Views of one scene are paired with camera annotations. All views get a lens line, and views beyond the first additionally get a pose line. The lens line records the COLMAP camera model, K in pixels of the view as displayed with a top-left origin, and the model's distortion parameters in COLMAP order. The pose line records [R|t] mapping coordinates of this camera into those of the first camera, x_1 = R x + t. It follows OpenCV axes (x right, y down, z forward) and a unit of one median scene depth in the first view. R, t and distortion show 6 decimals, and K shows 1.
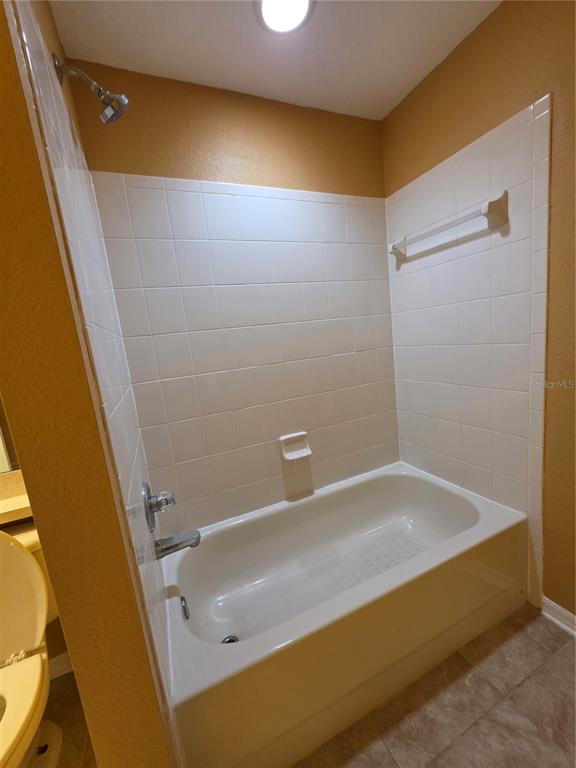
lens RADIAL K [[307.8, 0, 288.1], [0, 307.8, 383.9], [0, 0, 1]] dist [0.000234, 0.001083]
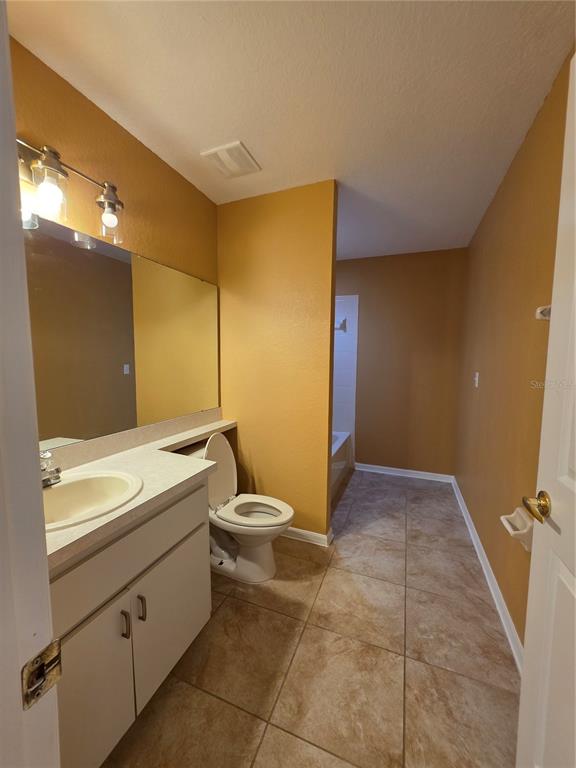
lens RADIAL K [[307.8, 0, 288.2], [0, 307.8, 384.4], [0, 0, 1]] dist [0.000234, 0.001083]
pose [[0.711873, 0.047413, 0.700706, -1.633900], [0.025338, 0.995335, -0.093090, 0.254095], [-0.701851, 0.084022, 0.707351, -0.606756]]
